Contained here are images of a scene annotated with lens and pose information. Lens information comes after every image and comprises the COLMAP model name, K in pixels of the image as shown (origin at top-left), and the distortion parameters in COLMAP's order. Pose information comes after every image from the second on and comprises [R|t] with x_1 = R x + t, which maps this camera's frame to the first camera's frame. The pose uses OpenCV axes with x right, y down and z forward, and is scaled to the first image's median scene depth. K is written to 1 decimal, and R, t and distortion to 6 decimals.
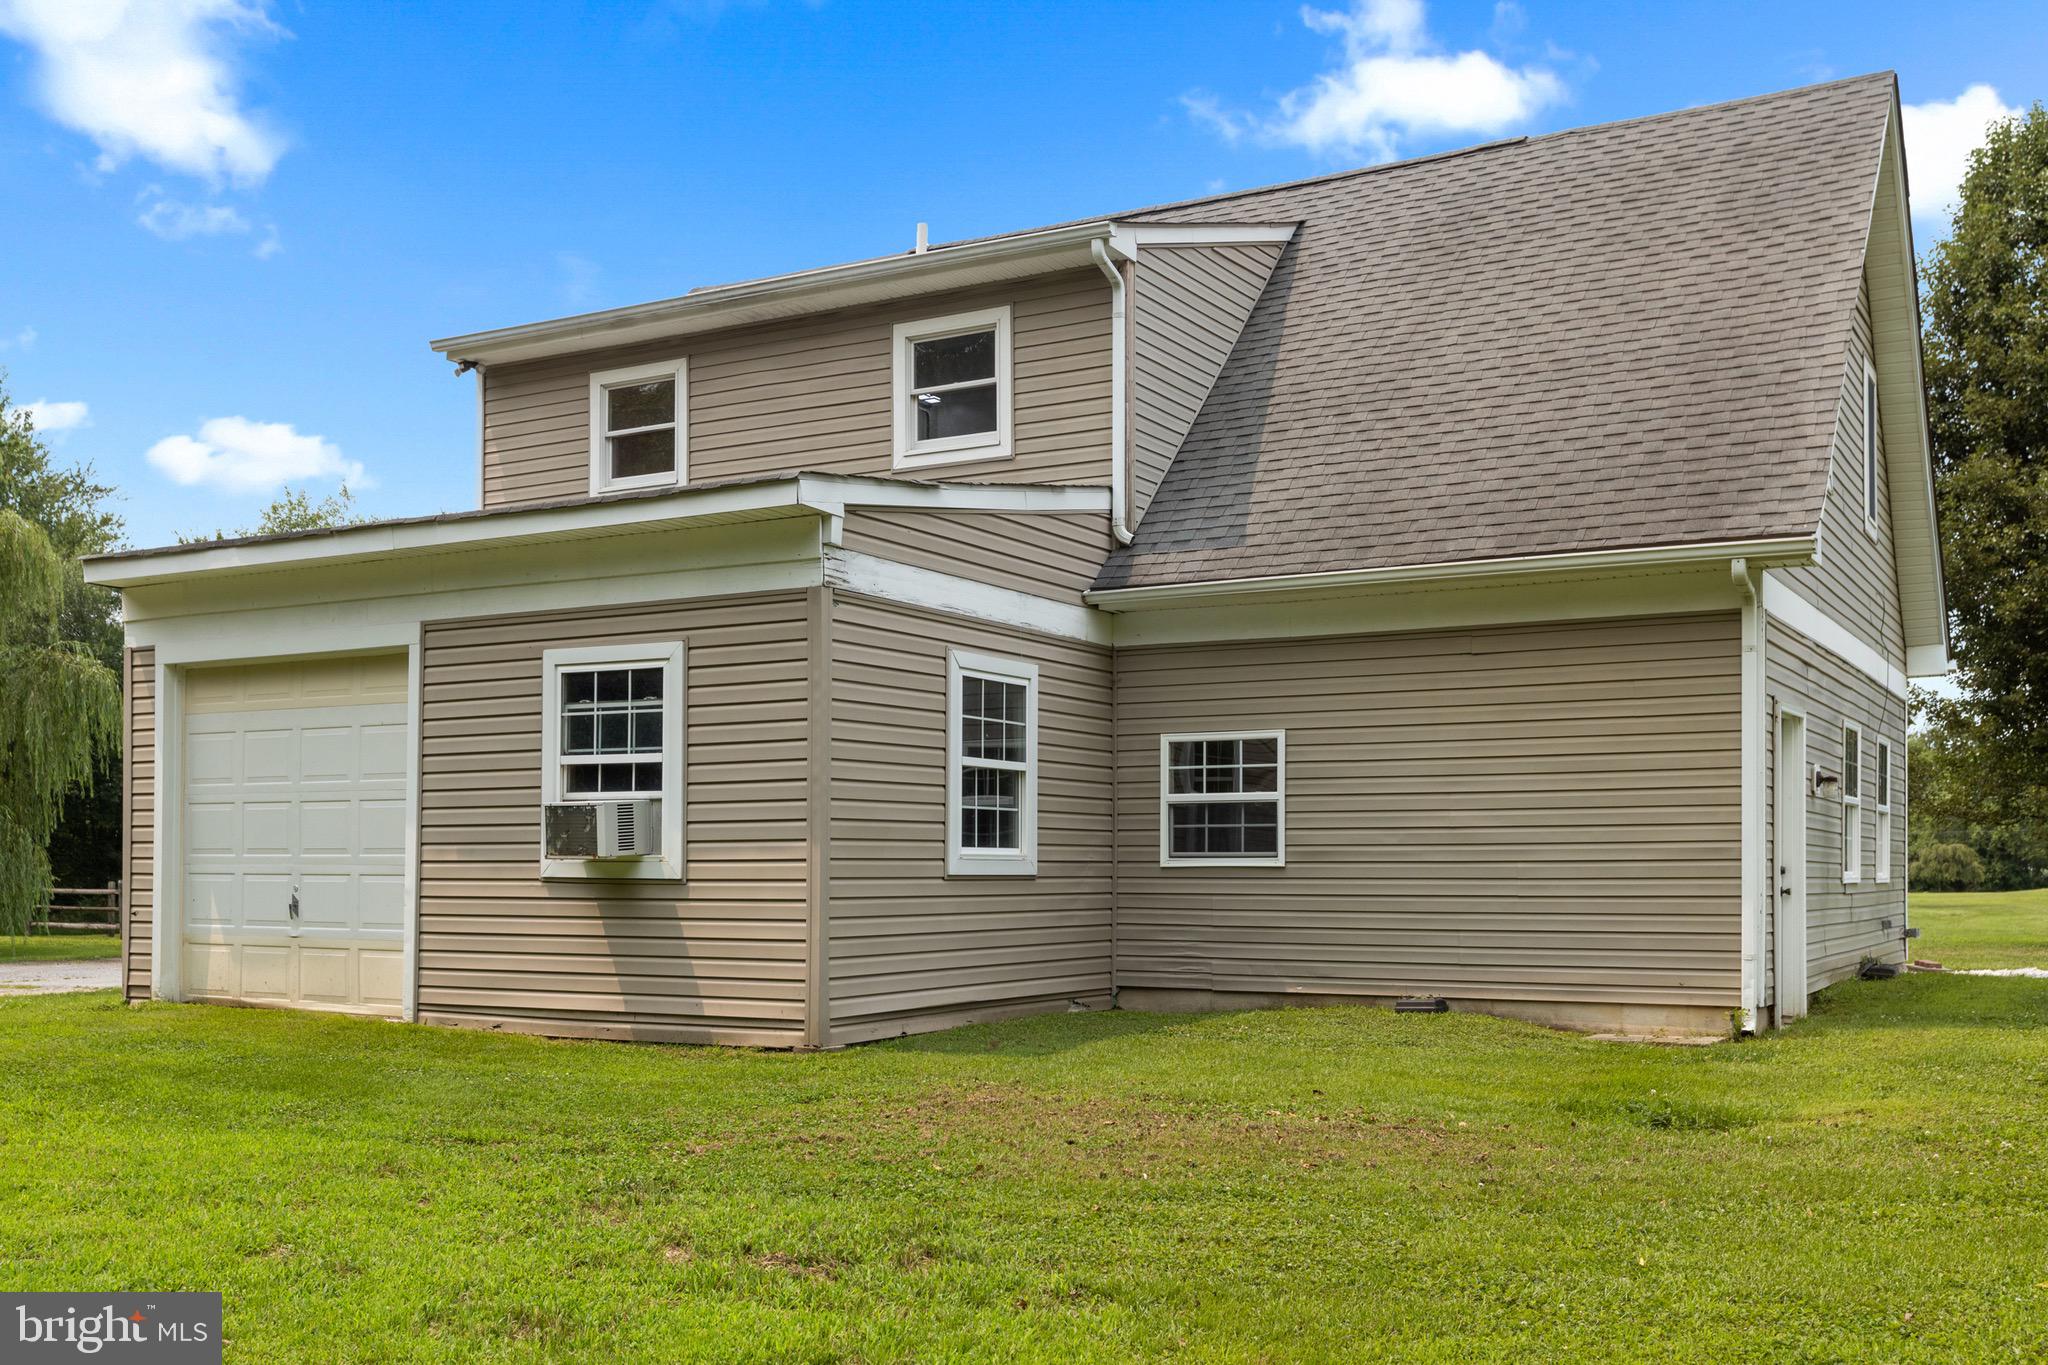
lens RADIAL K [[2007.4, 0, 1020.3], [0, 2007.4, 870.0], [0, 0, 1]] dist [-0.002404, -0.004151]
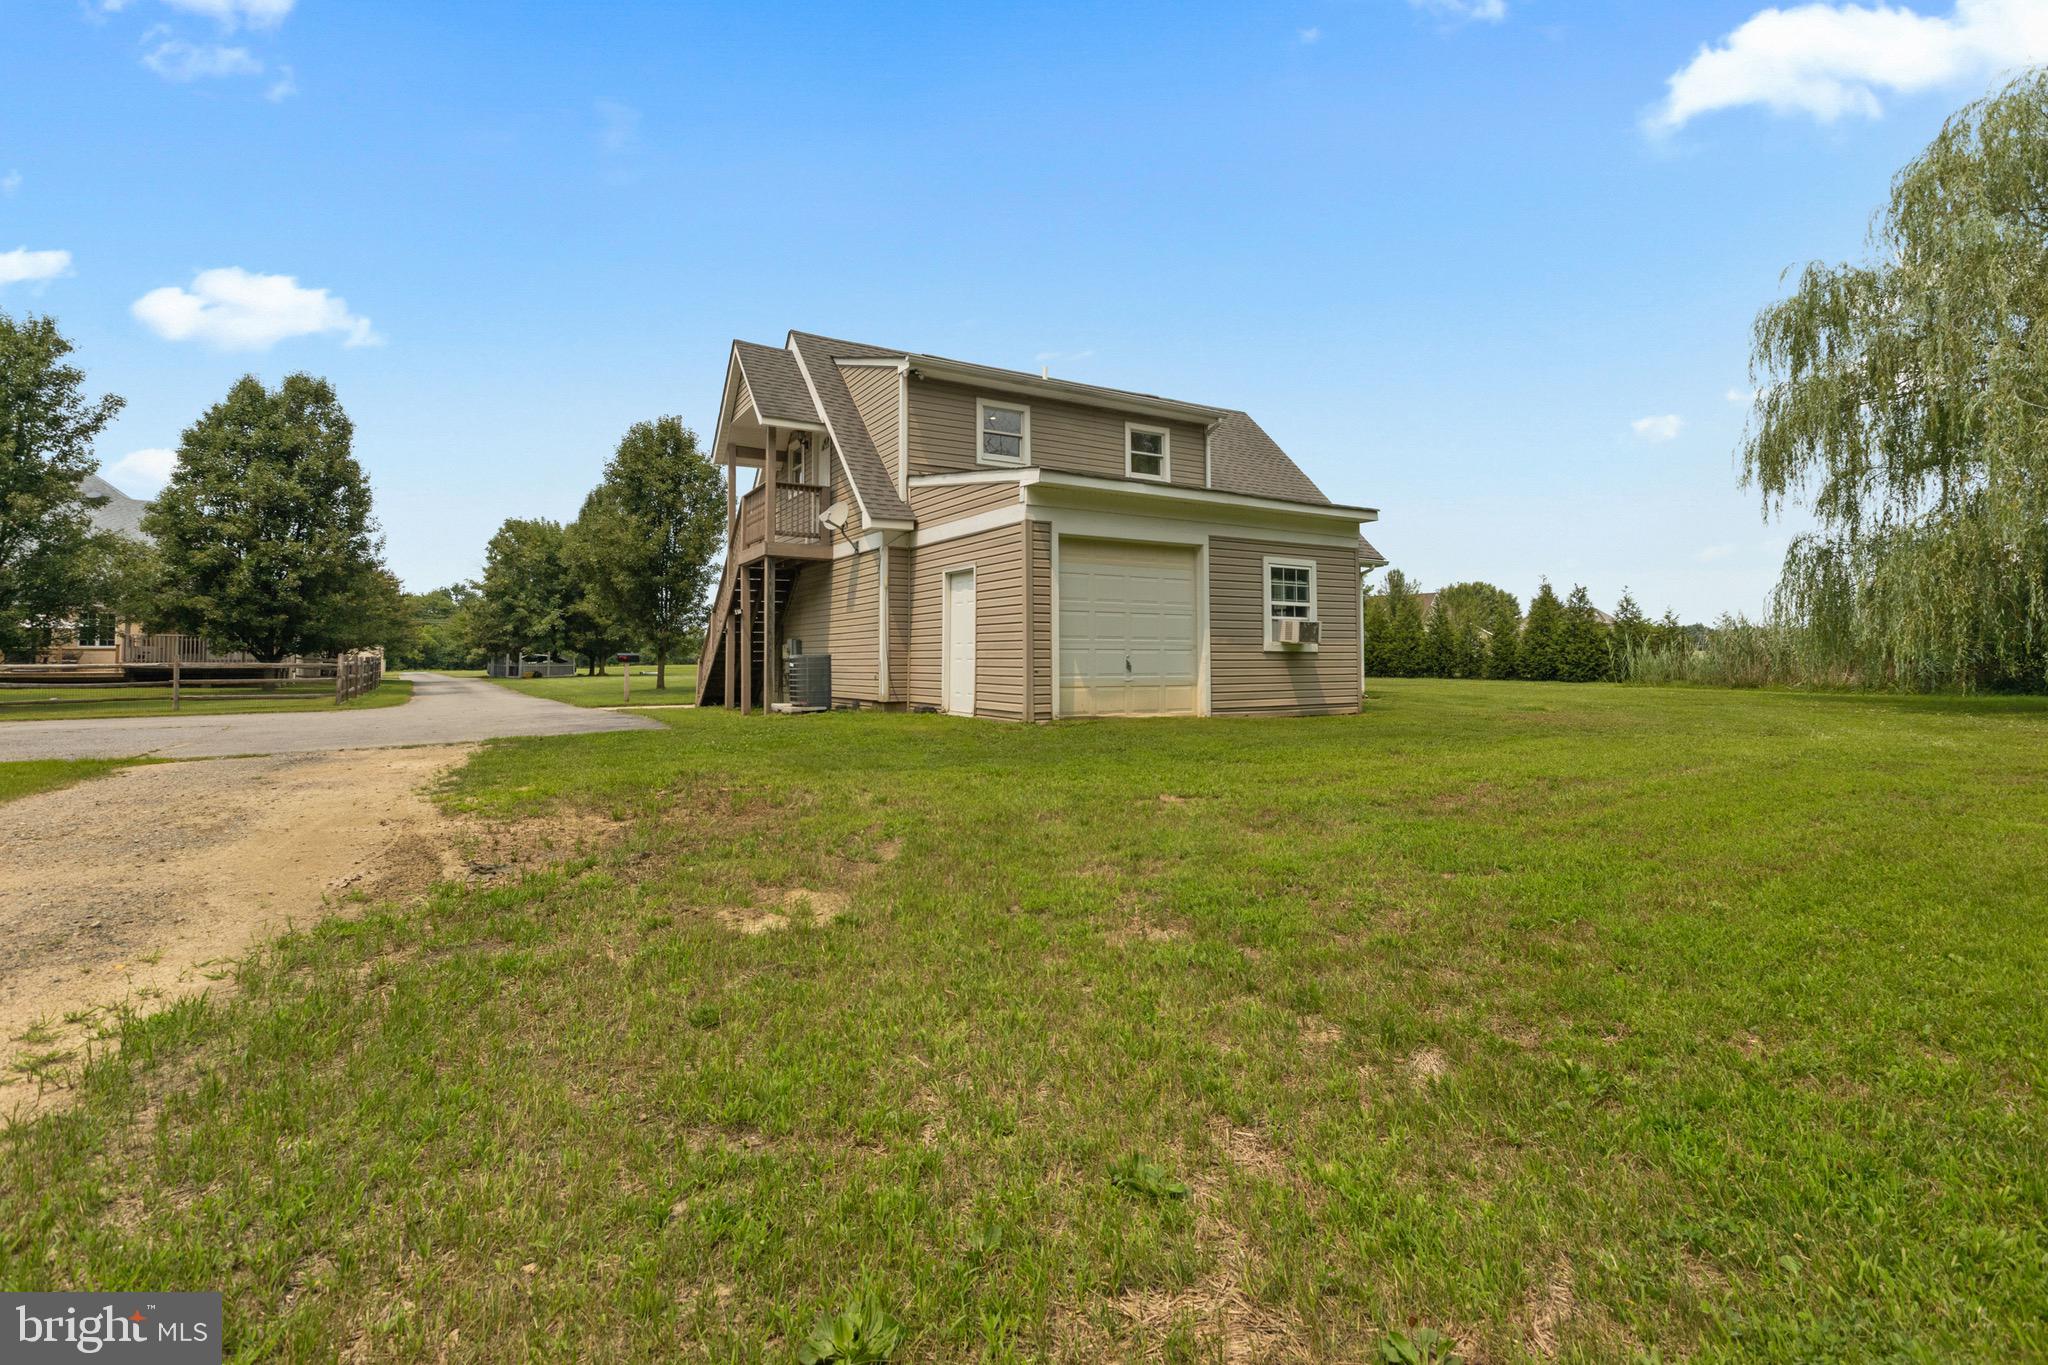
lens RADIAL K [[913.4, 0, 1000.4], [0, 913.4, 669.4], [0, 0, 1]] dist [-0.002078, -0.000205]
pose [[0.503596, -0.010921, 0.863870, -1.278411], [0.001984, 0.999932, 0.011485, 0.011574], [-0.863937, -0.004070, 0.503583, 0.689631]]
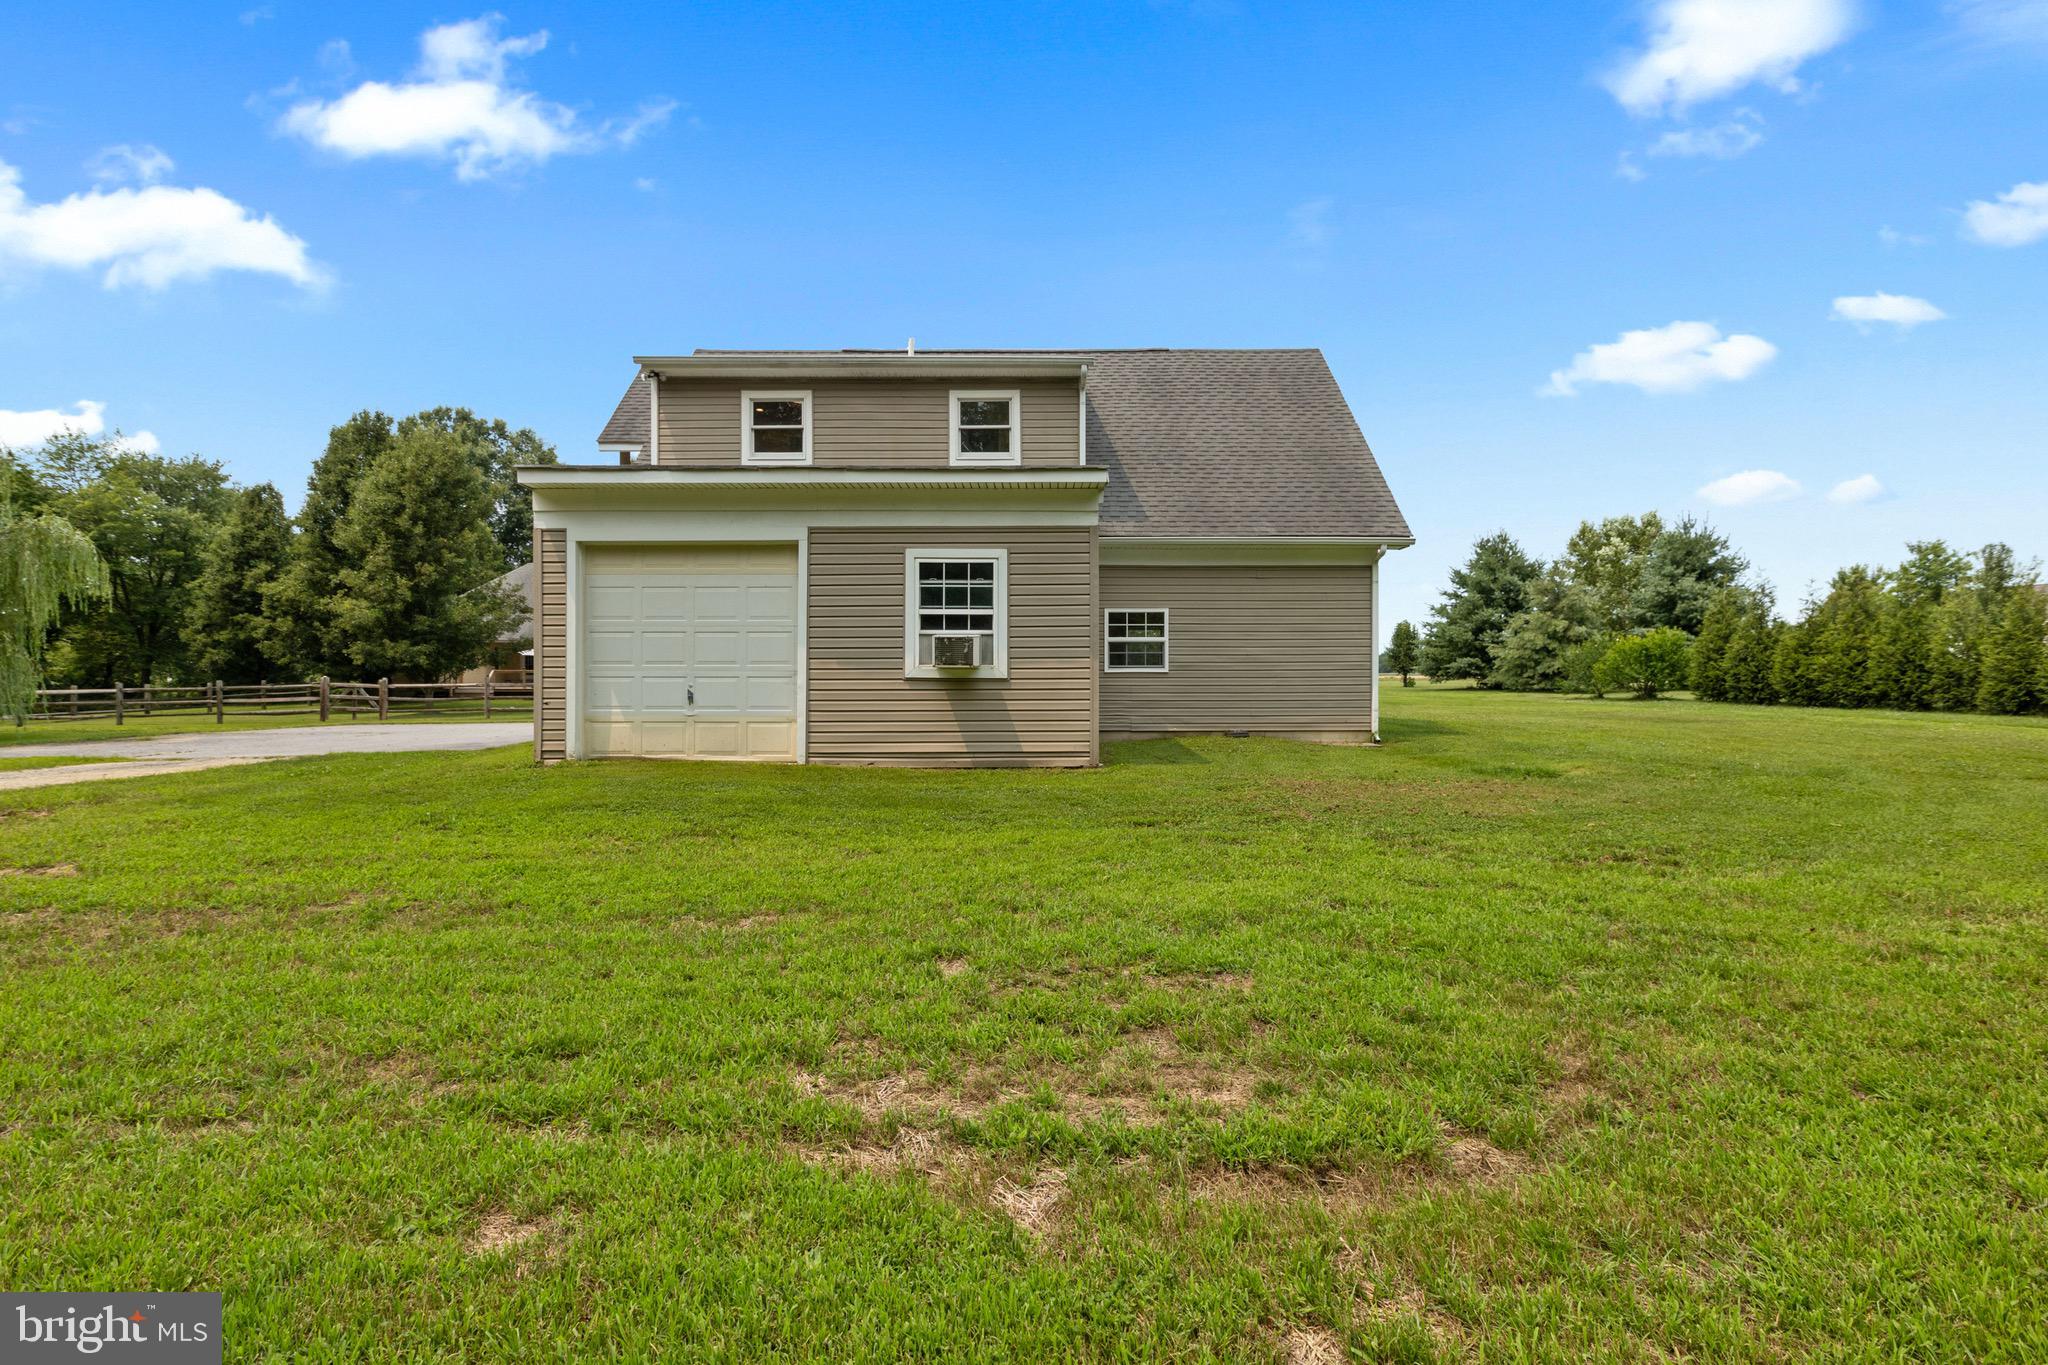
lens RADIAL K [[936.8, 0, 1024.0], [0, 936.8, 682.5], [0, 0, 1]] dist [-0.026469, 0.000053]
pose [[0.864603, -0.005403, 0.502426, -0.535737], [0.002648, 0.999977, 0.006196, 0.002850], [-0.502448, -0.004027, 0.864598, 0.226213]]
